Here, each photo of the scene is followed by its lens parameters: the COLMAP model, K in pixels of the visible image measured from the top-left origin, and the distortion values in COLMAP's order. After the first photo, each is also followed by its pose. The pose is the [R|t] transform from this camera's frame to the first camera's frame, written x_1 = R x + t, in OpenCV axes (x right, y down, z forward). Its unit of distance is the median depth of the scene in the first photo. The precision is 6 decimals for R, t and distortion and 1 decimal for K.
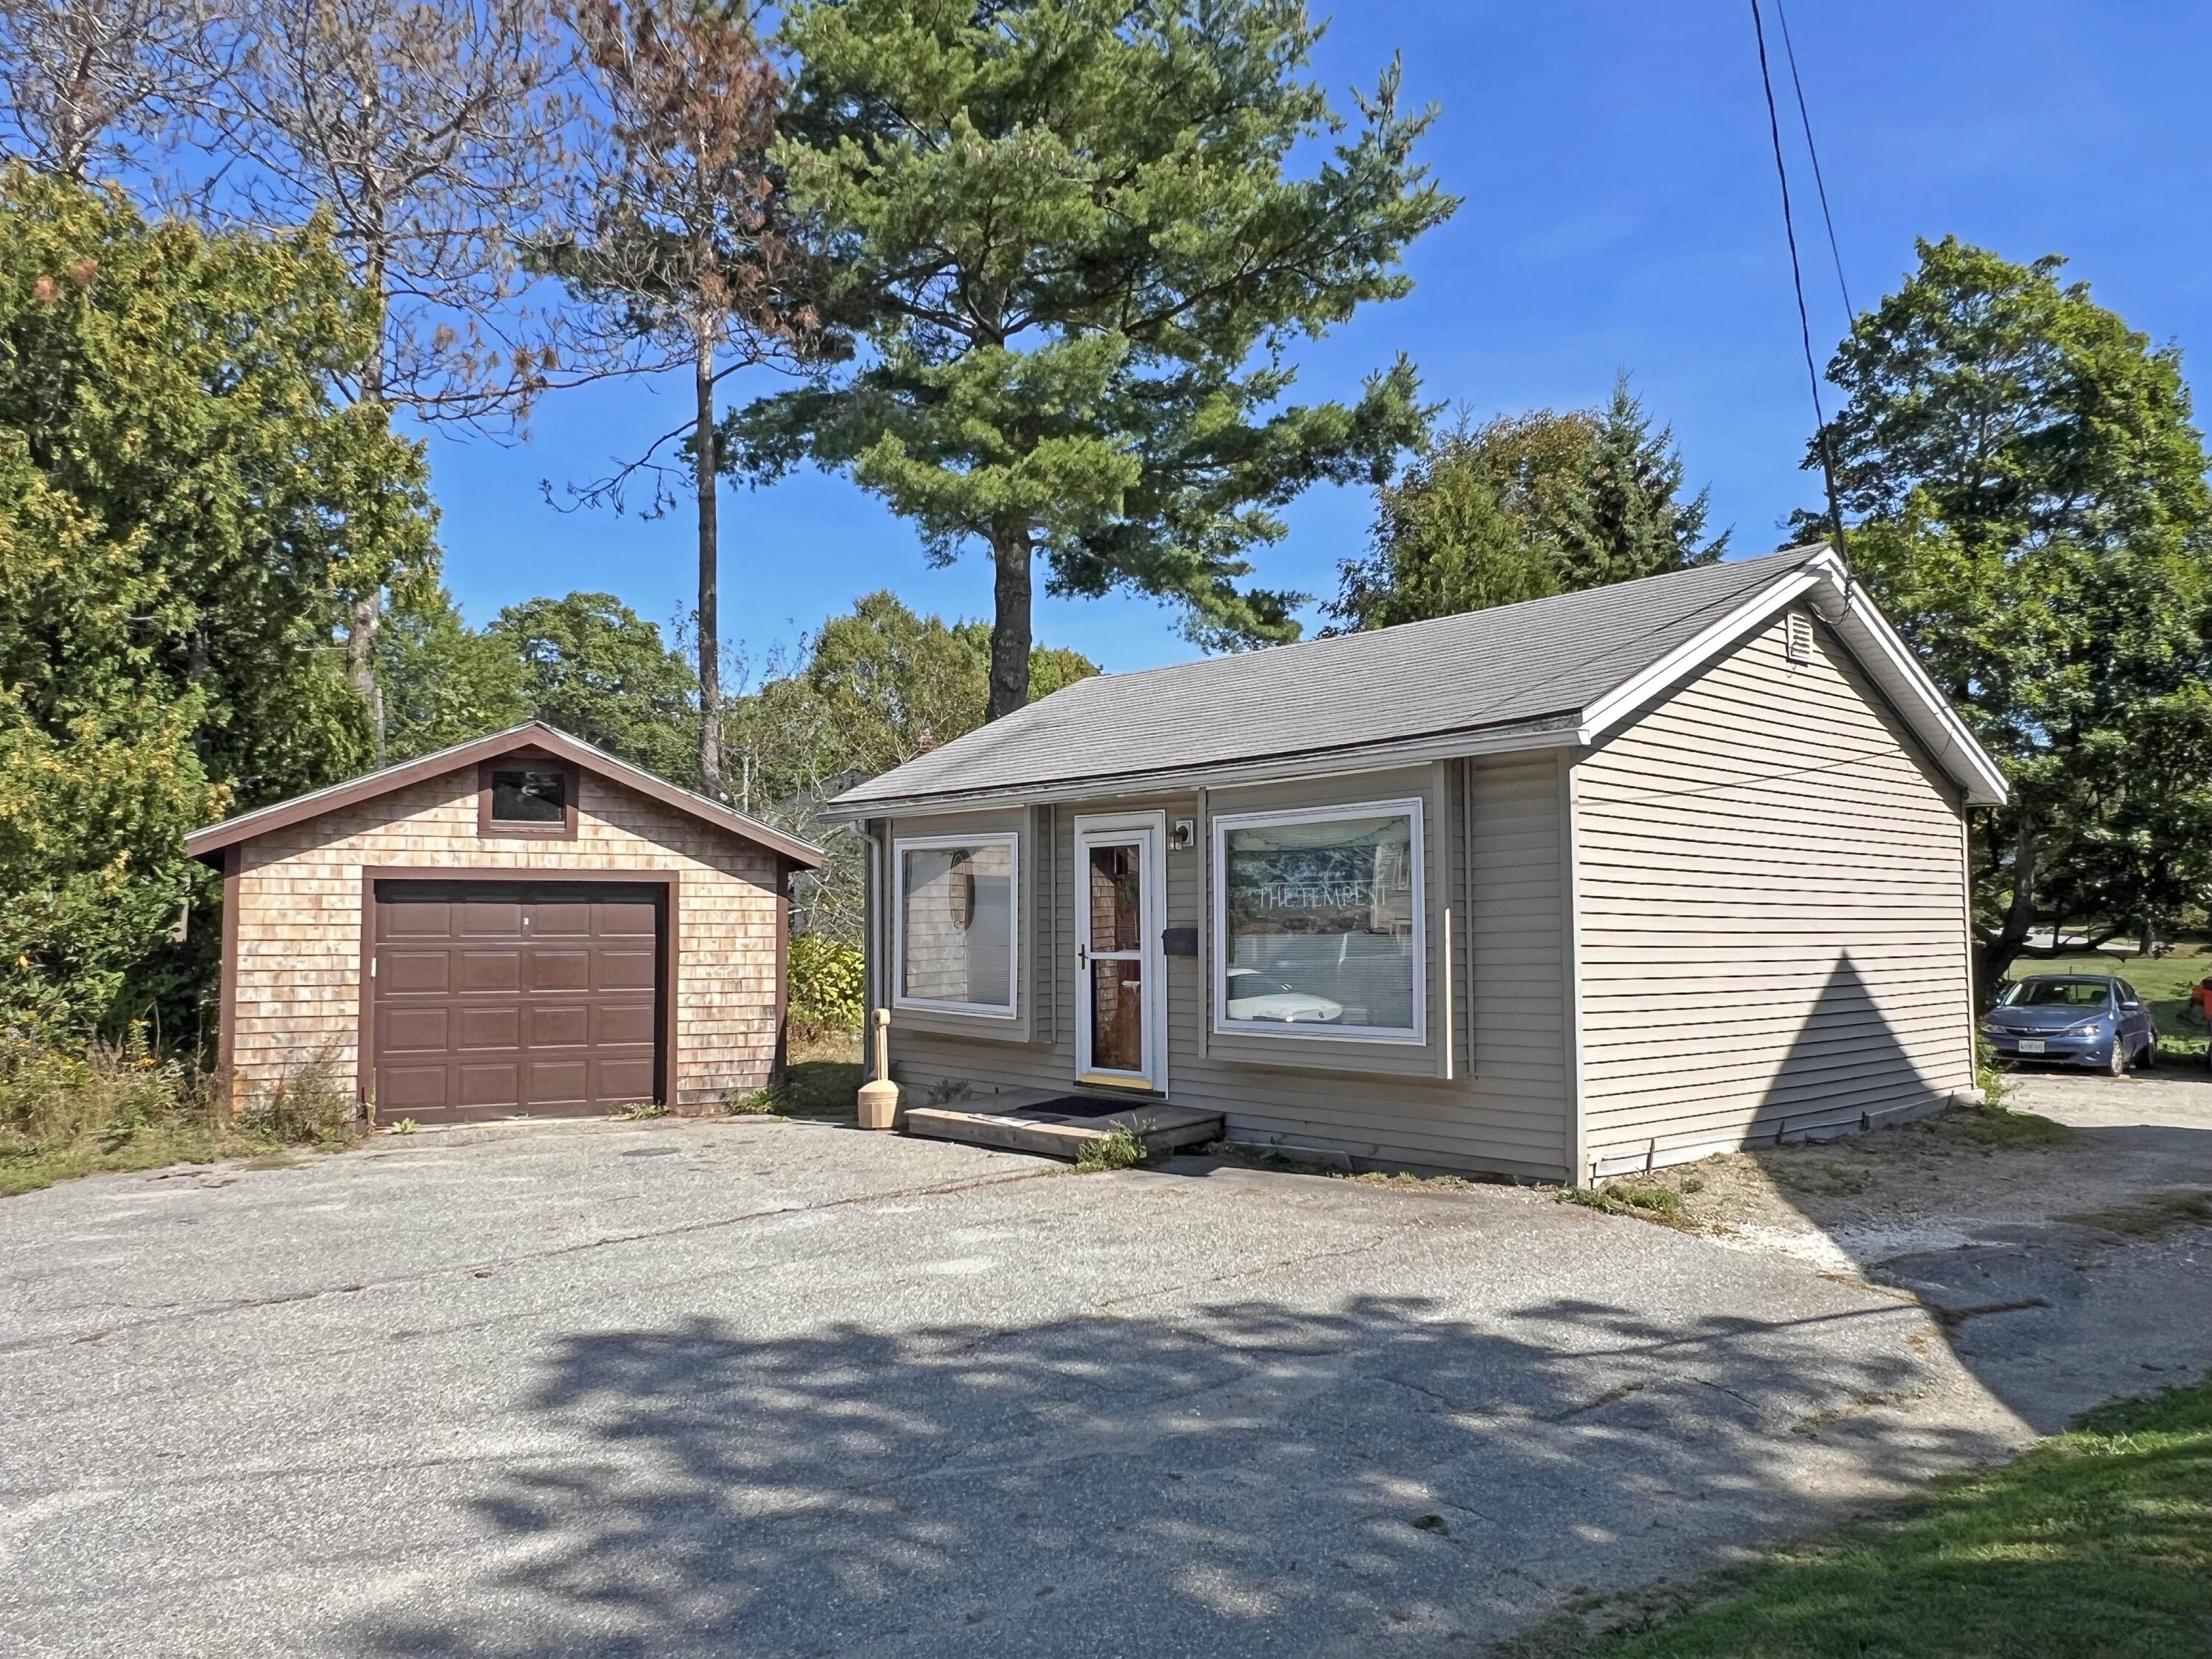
lens RADIAL K [[1545.8, 0, 1106.0], [0, 1545.8, 829.5], [0, 0, 1]] dist [0.008222, 0.001881]
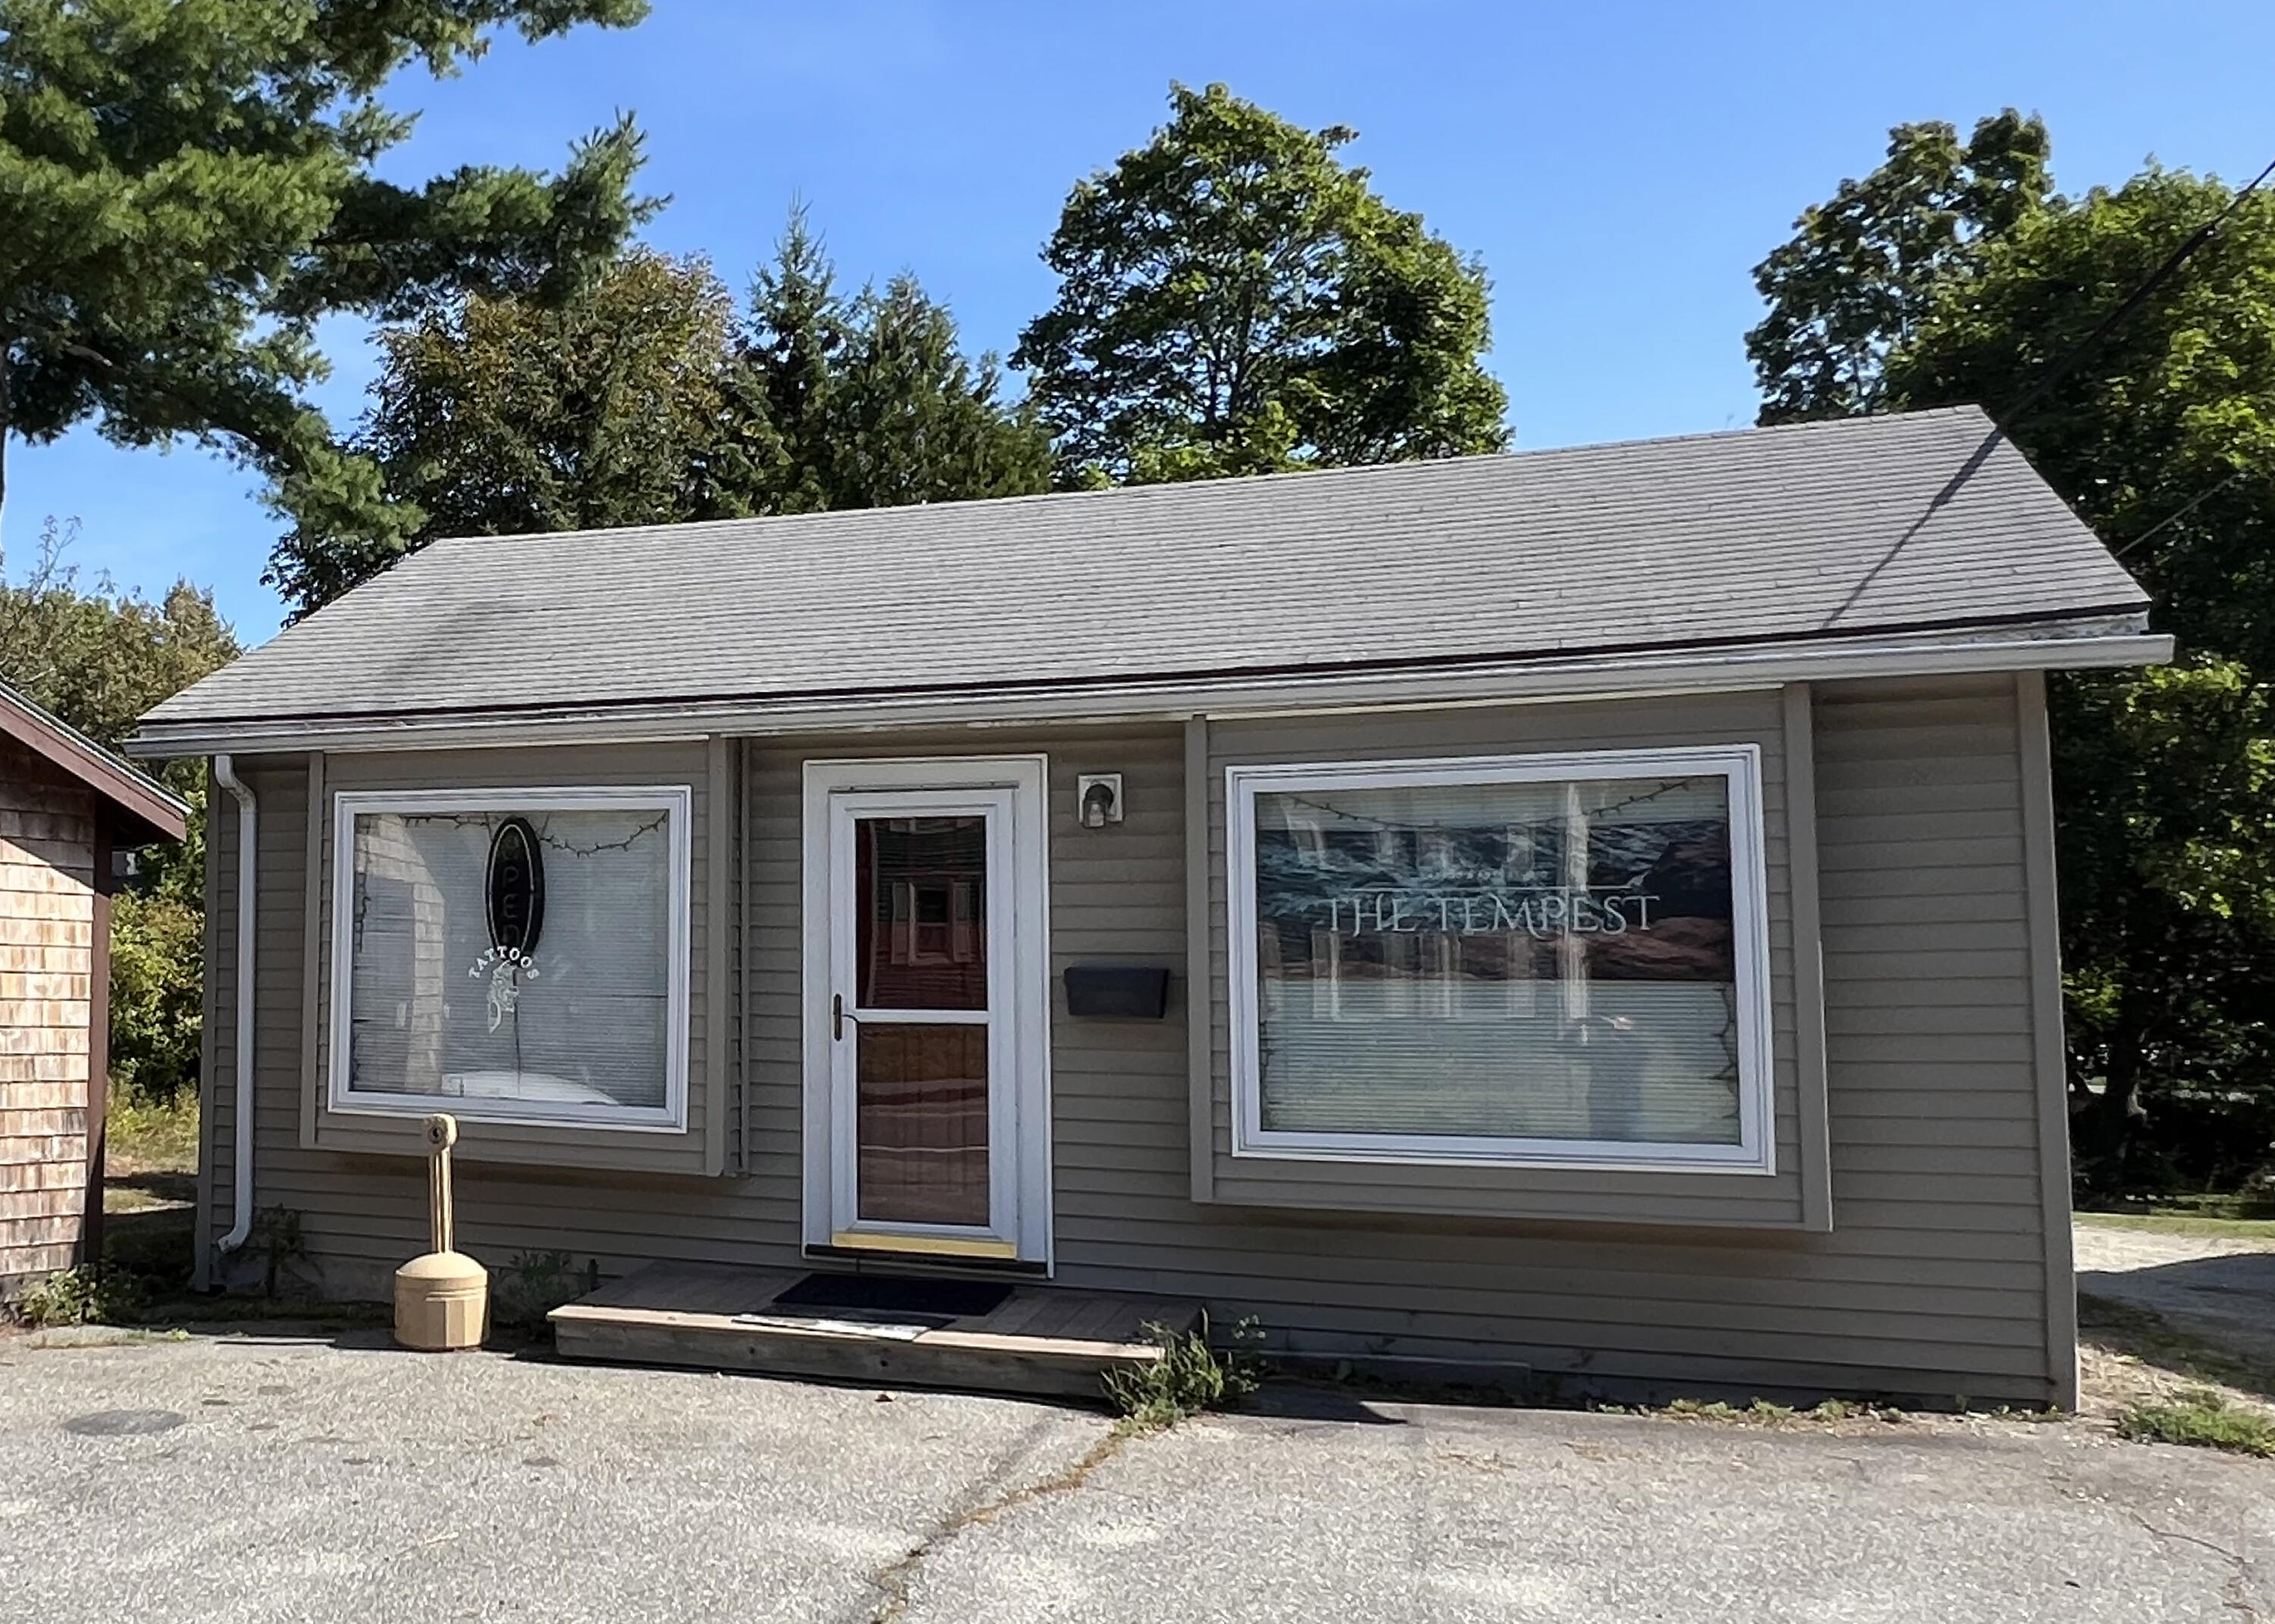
lens RADIAL K [[2236.0, 0, 417.5], [0, 2236.0, 765.7], [0, 0, 1]] dist [0.004964, -0.013636]
pose [[0.931257, 0.053962, 0.360344, -0.423784], [-0.039643, 0.998107, -0.047018, 0.034703], [-0.362200, 0.029501, 0.931634, 0.298201]]
